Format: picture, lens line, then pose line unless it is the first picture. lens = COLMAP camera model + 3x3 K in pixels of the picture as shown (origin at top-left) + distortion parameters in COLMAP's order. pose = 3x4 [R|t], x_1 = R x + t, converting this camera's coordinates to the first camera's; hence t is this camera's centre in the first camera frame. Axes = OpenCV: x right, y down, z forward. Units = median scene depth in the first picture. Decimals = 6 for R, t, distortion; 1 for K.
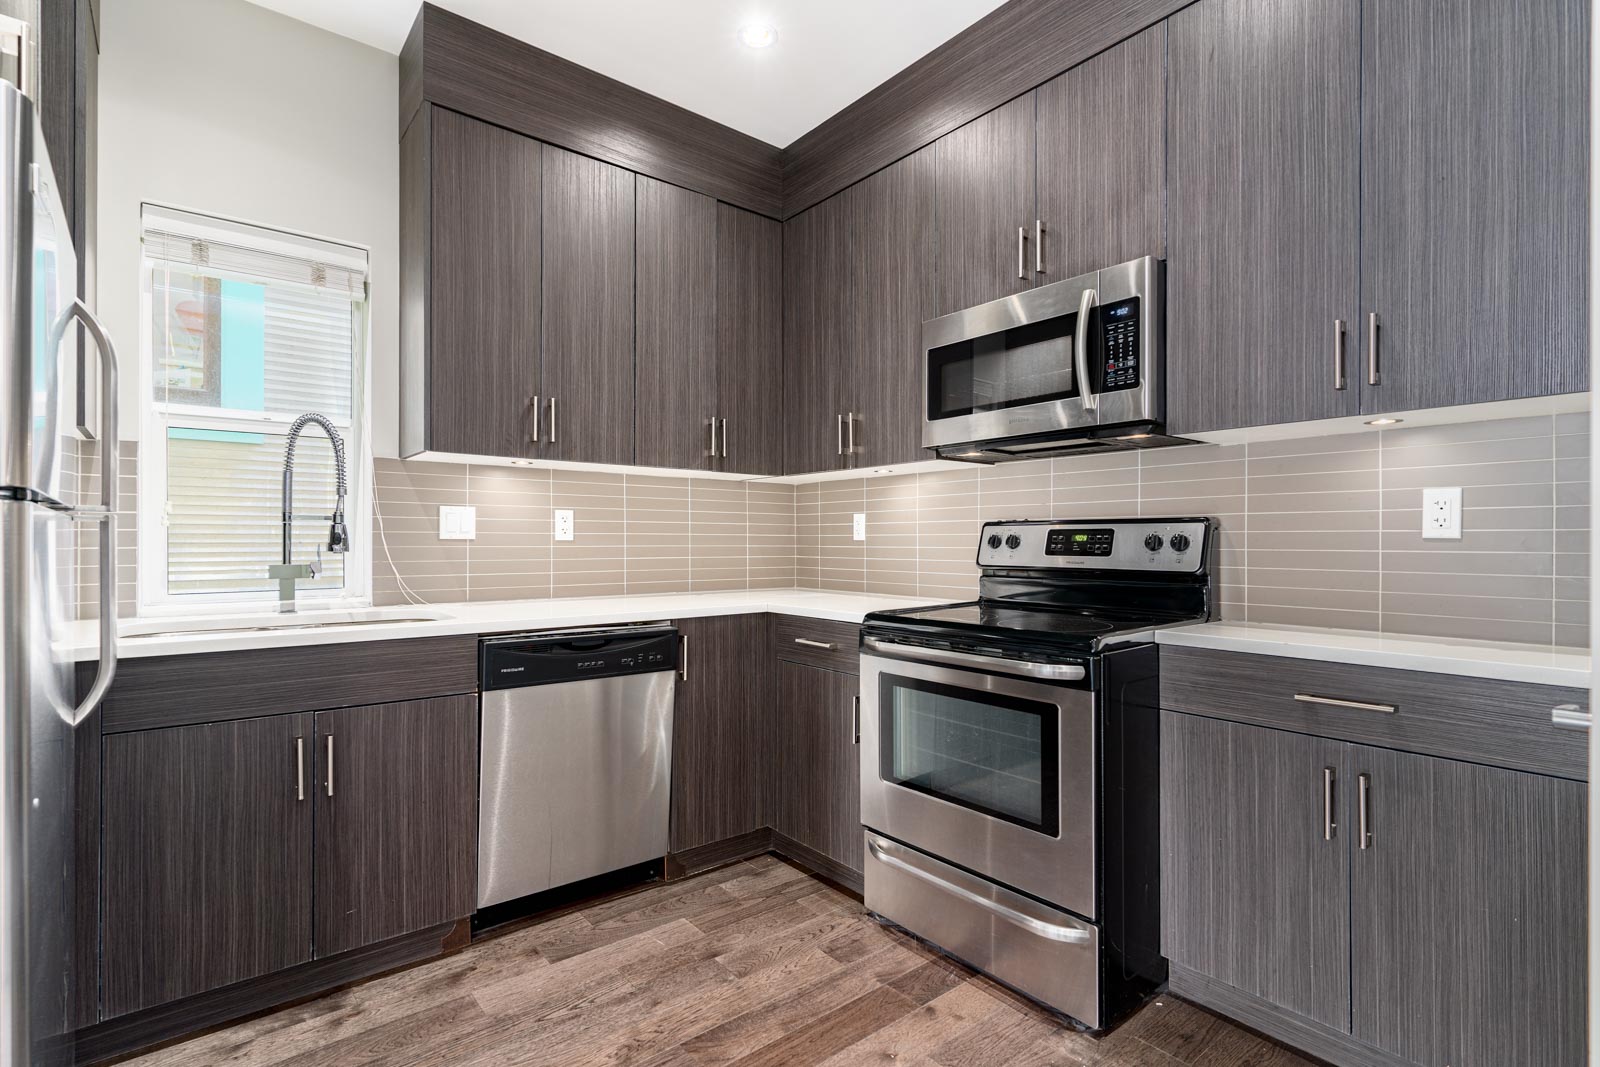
lens RADIAL K [[767.2, 0, 800.8], [0, 767.2, 537.6], [0, 0, 1]] dist [0.005338, 0.000389]
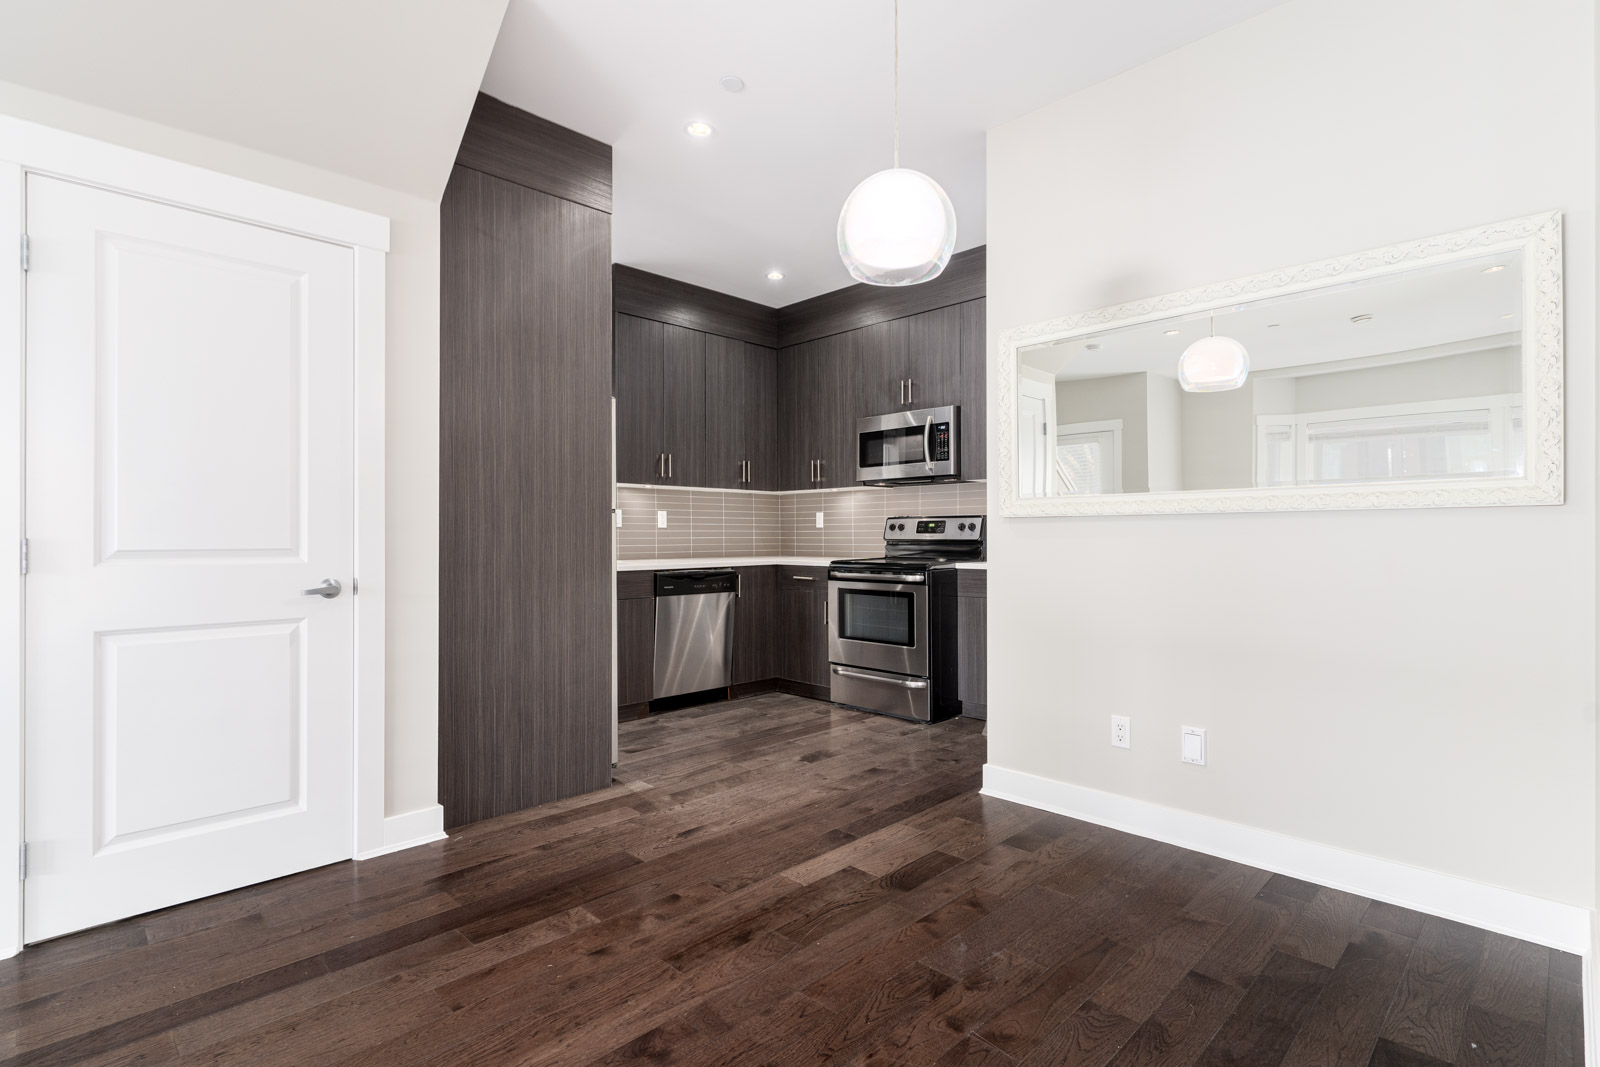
lens RADIAL K [[767.2, 0, 801.1], [0, 767.2, 530.8], [0, 0, 1]] dist [0.005338, 0.000389]
pose [[0.994621, -0.002852, 0.103543, -0.201591], [0.003030, 0.999994, -0.001561, 0.018082], [-0.103538, 0.001866, 0.994624, -1.019712]]
